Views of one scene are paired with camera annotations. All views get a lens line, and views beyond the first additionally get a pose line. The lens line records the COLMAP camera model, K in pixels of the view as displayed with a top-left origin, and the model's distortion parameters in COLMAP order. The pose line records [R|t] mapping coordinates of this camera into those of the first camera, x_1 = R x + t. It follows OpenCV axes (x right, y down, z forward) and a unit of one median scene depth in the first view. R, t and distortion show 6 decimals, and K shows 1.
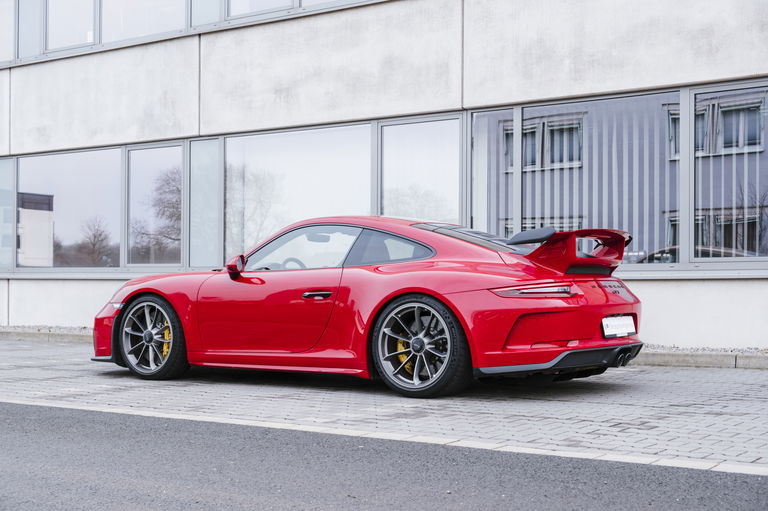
lens RADIAL K [[1145.6, 0, 383.9], [0, 1145.6, 255.6], [0, 0, 1]] dist [0.076977, 0.000000]
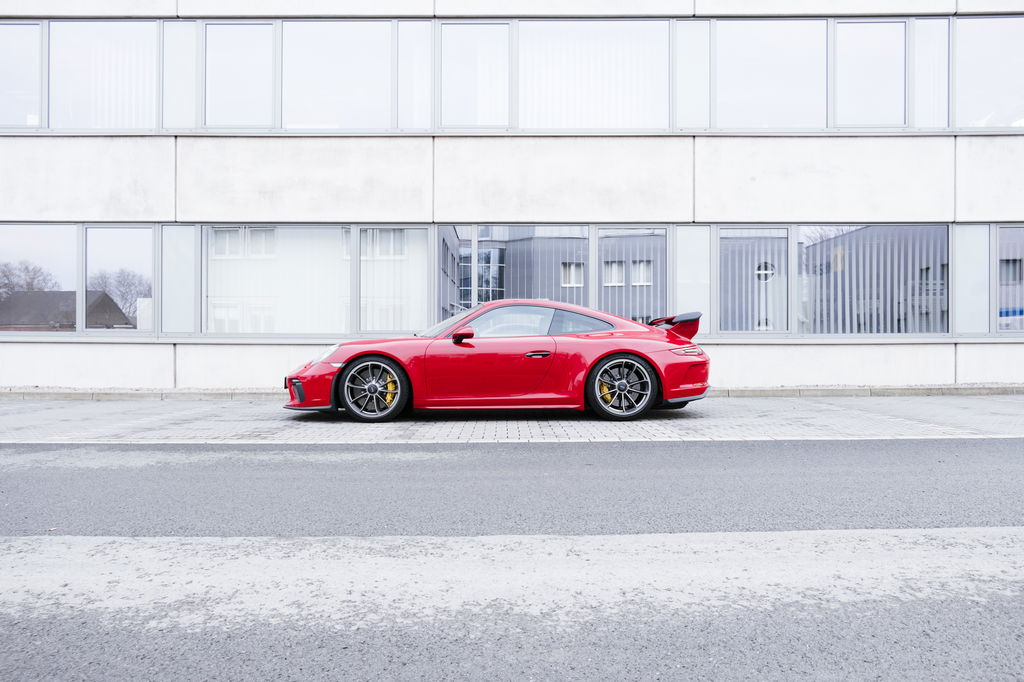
lens RADIAL K [[814.4, 0, 511.5], [0, 814.4, 342.7], [0, 0, 1]] dist [-0.006785, 0.016960]
pose [[0.794413, -0.001427, 0.607376, -0.618210], [-0.012995, 0.999728, 0.019346, 0.000082], [-0.607238, -0.023262, 0.794179, 0.187511]]
